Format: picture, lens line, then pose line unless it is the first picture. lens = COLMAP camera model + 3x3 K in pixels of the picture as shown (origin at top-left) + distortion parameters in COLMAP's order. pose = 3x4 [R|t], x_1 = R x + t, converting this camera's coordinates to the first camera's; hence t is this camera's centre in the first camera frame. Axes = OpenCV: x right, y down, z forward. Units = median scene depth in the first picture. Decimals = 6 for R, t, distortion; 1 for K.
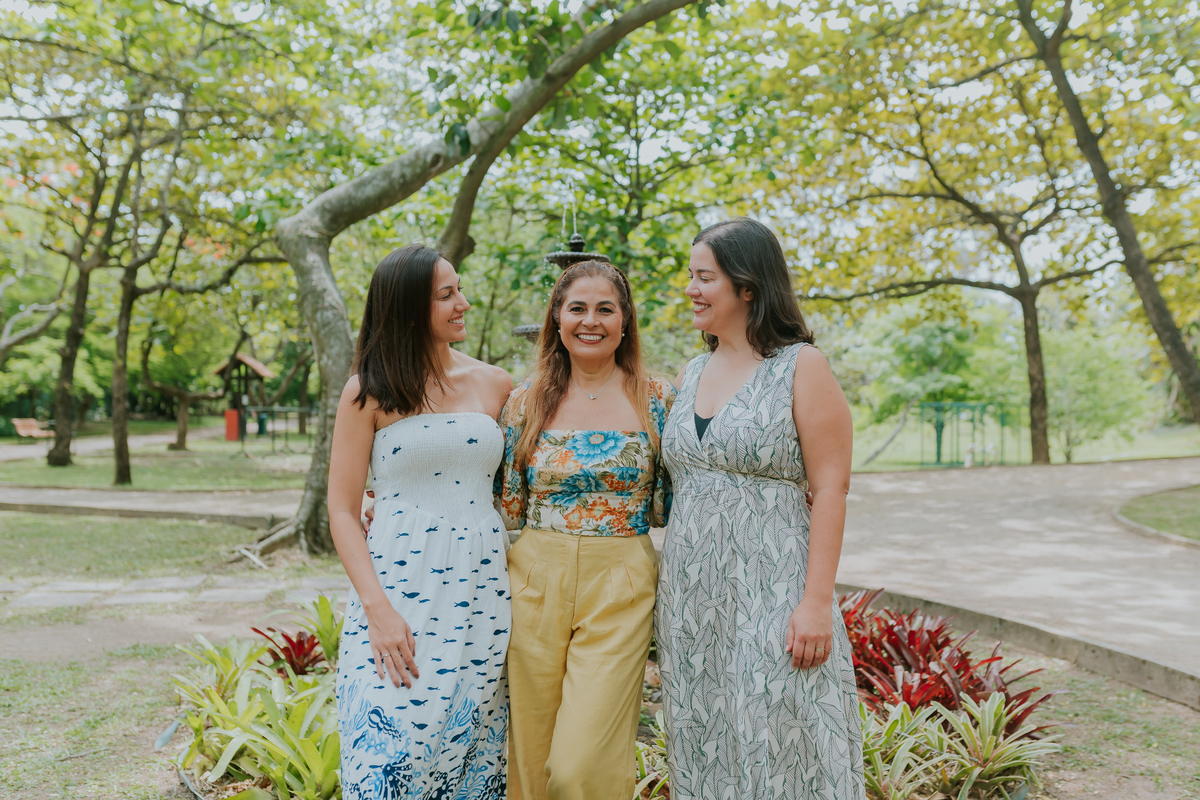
lens RADIAL K [[1236.0, 0, 626.8], [0, 1236.0, 396.3], [0, 0, 1]] dist [-0.004859, 0.012838]
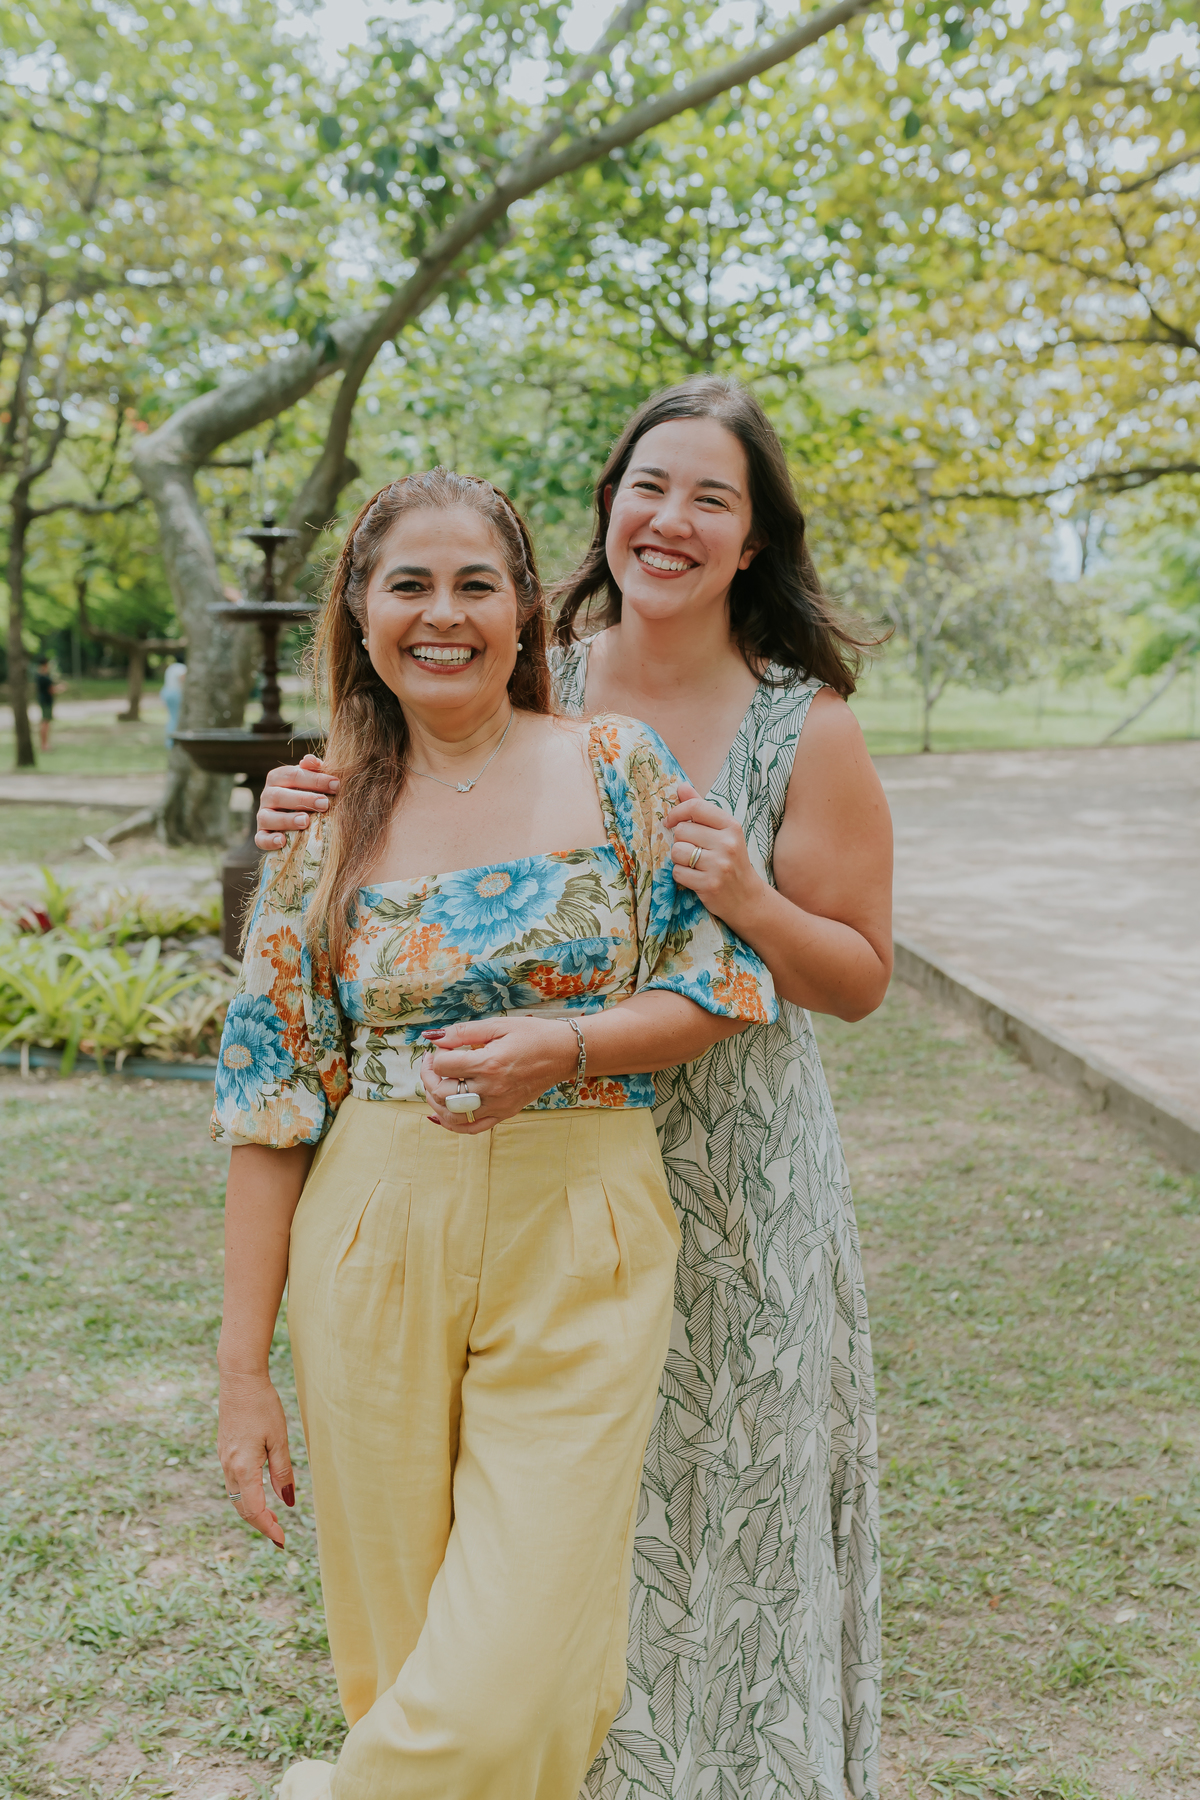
lens RADIAL K [[1913.8, 0, 595.9], [0, 1913.8, 892.7], [0, 0, 1]] dist [-0.000474, 0.003890]
pose [[0.989938, 0.007451, -0.141306, 0.097851], [0.011630, 0.990950, 0.133729, -0.006215], [0.141023, -0.134027, 0.980892, -0.116223]]
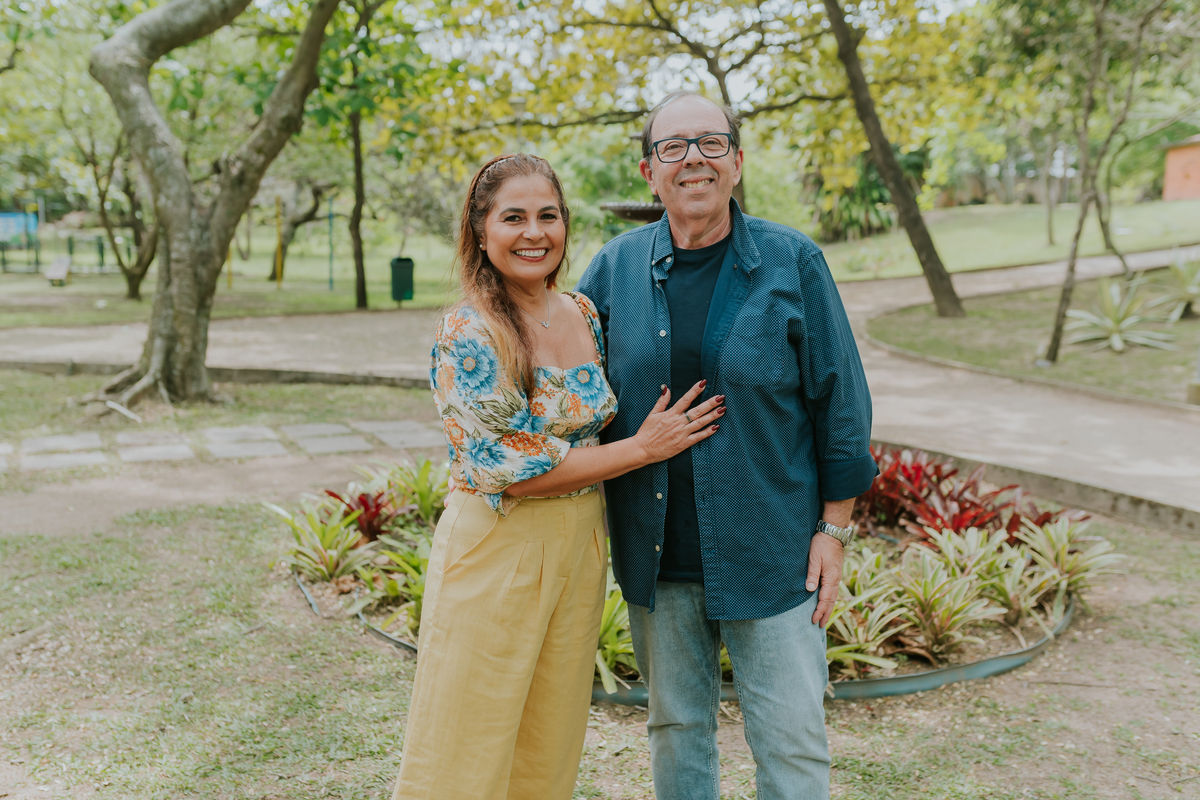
lens RADIAL K [[1227.4, 0, 572.3], [0, 1227.4, 399.4], [0, 0, 1]] dist [0.000047, -0.000445]
pose [[0.966317, -0.034921, 0.254974, -0.085458], [-0.004401, 0.988364, 0.152042, -0.010672], [-0.257316, -0.148043, 0.954920, -0.004061]]
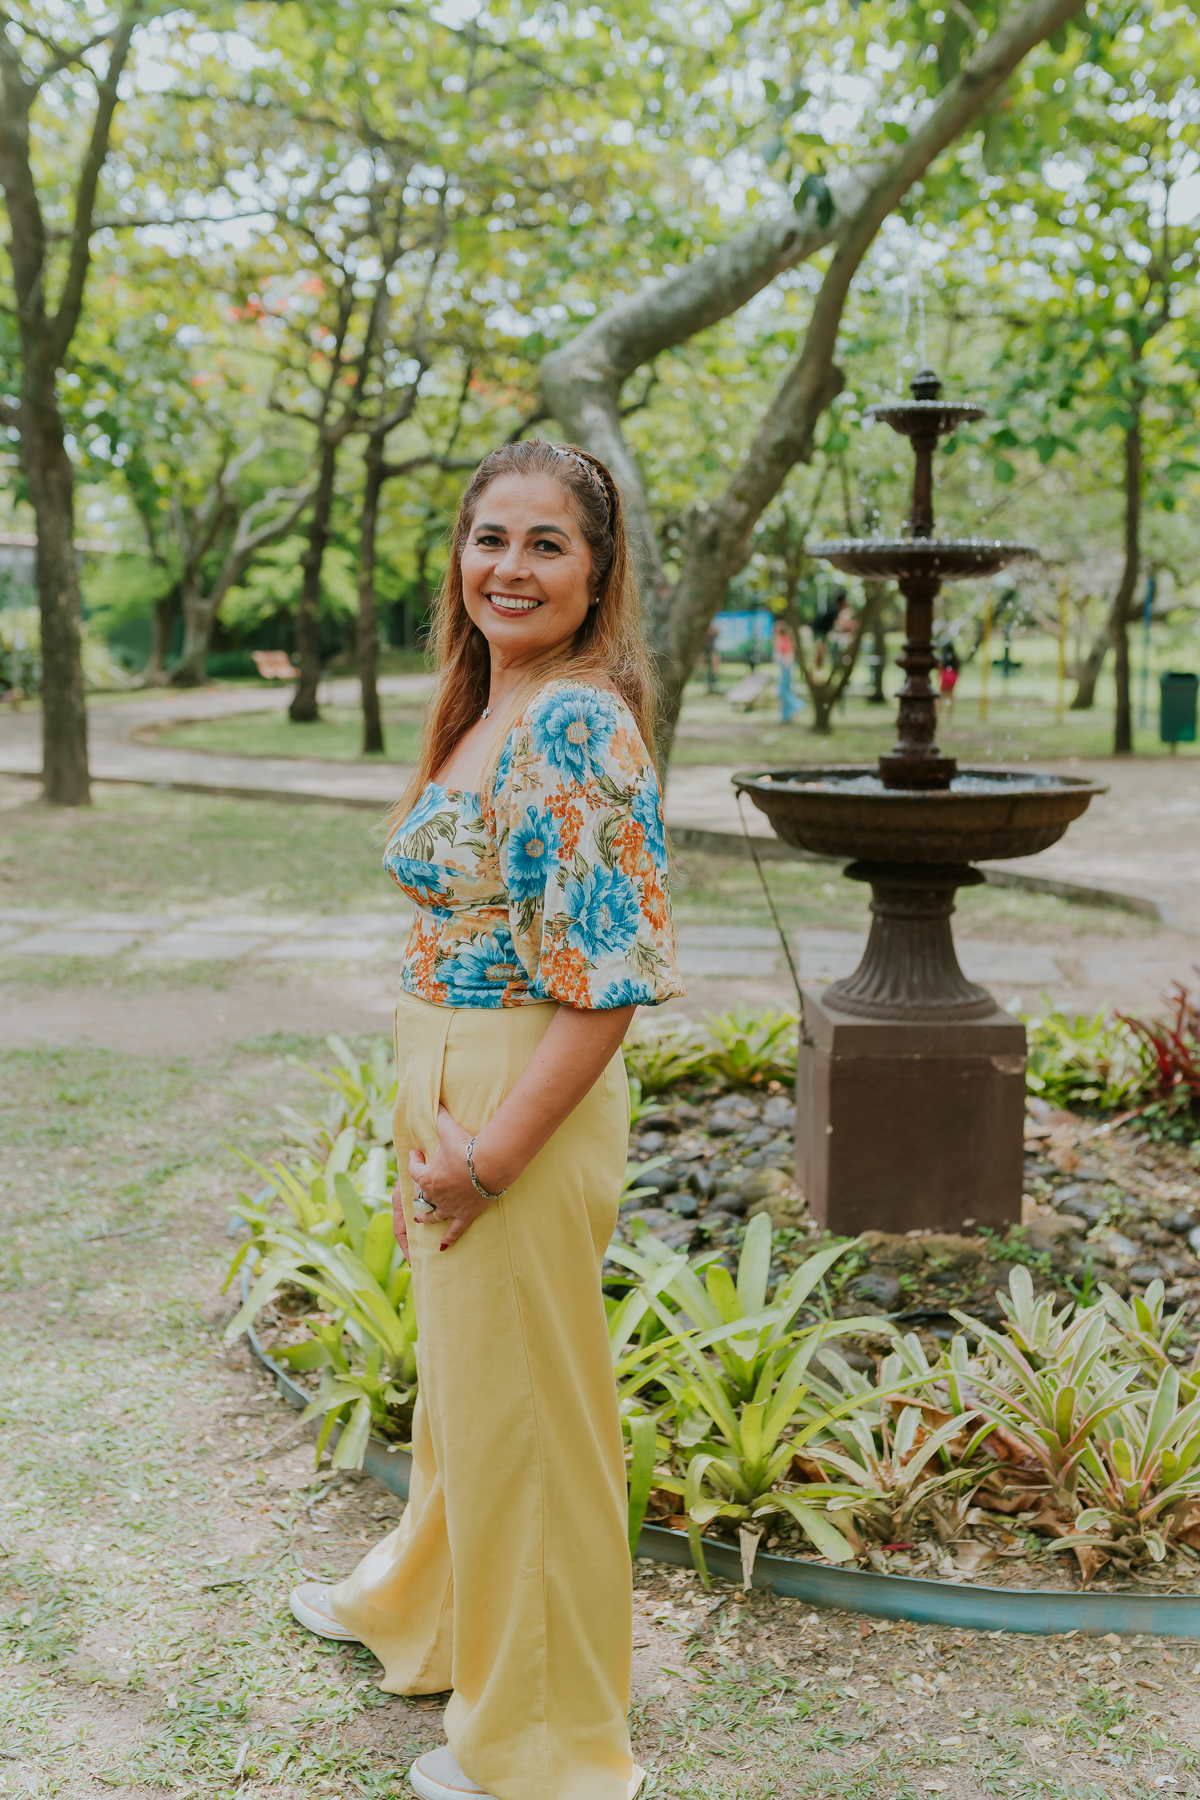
lens RADIAL K [[1843.7, 0, 590.2], [0, 1843.7, 874.7], [0, 0, 1]] dist [-0.004150, 0.018449]
pose [[0.955484, 0.032434, -0.293255, 0.013818], [0.009863, 0.989872, 0.141617, -0.005856], [0.294878, -0.138206, 0.945487, 0.035362]]
